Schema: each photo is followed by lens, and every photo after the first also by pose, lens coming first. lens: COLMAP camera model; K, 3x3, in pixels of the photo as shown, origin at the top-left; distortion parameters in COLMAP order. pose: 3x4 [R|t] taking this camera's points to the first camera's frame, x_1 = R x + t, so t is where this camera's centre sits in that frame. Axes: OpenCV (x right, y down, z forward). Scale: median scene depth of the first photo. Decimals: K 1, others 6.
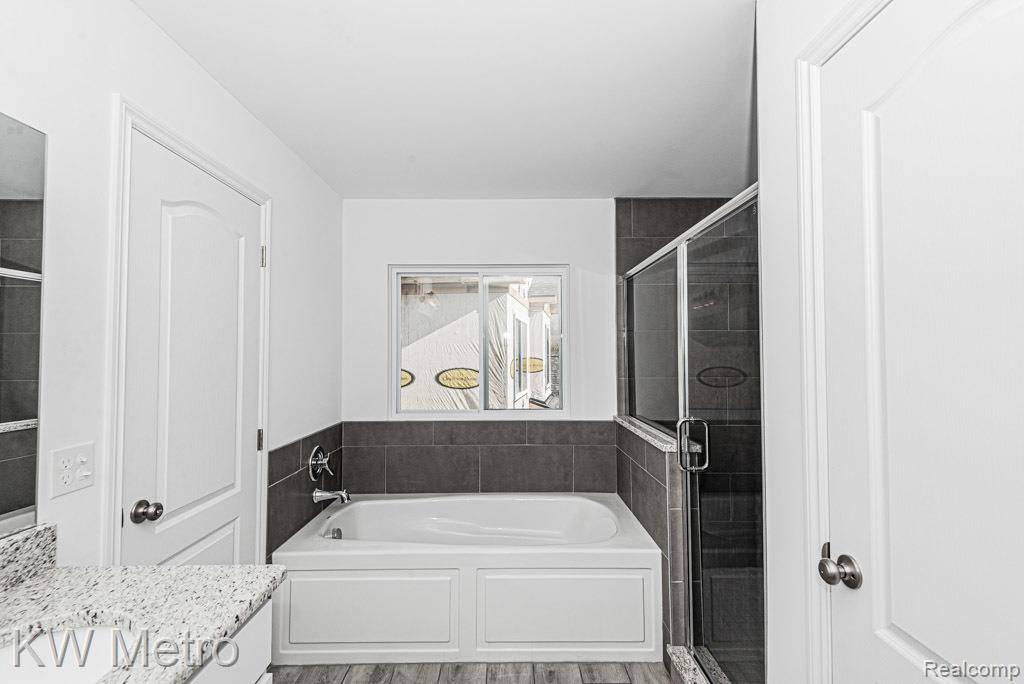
lens RADIAL K [[468.3, 0, 510.3], [0, 468.3, 342.0], [0, 0, 1]] dist [0.013552, -0.000940]
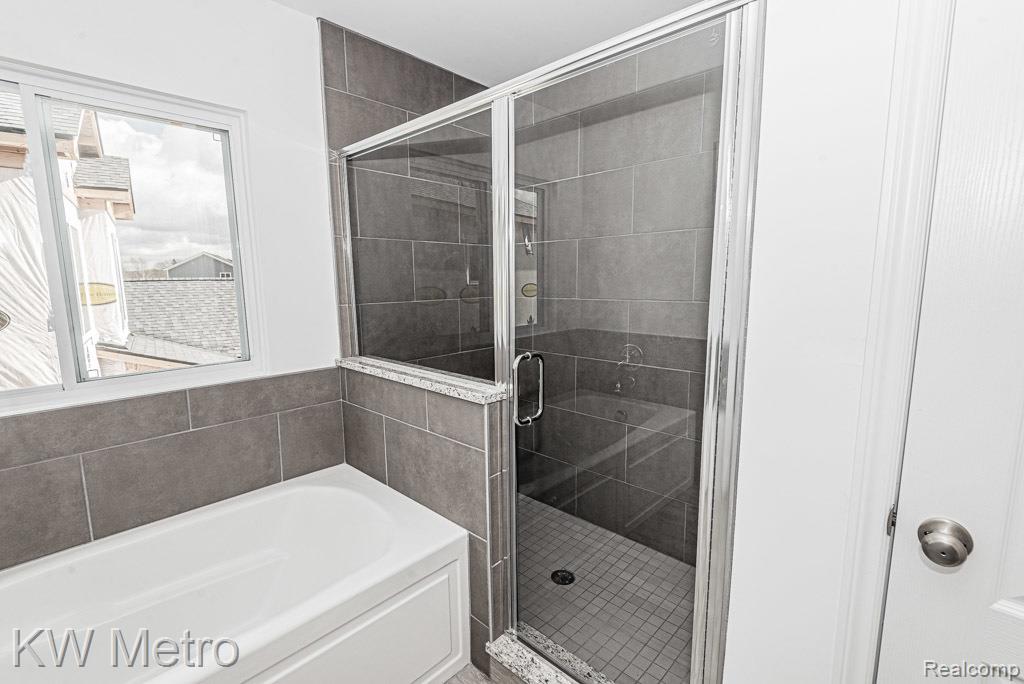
lens RADIAL K [[468.3, 0, 512.1], [0, 468.3, 339.9], [0, 0, 1]] dist [0.013552, -0.000940]
pose [[0.693974, -0.107049, 0.711998, -0.092262], [-0.006602, 0.987898, 0.154965, 0.018119], [-0.719970, -0.112242, 0.684868, 0.334241]]
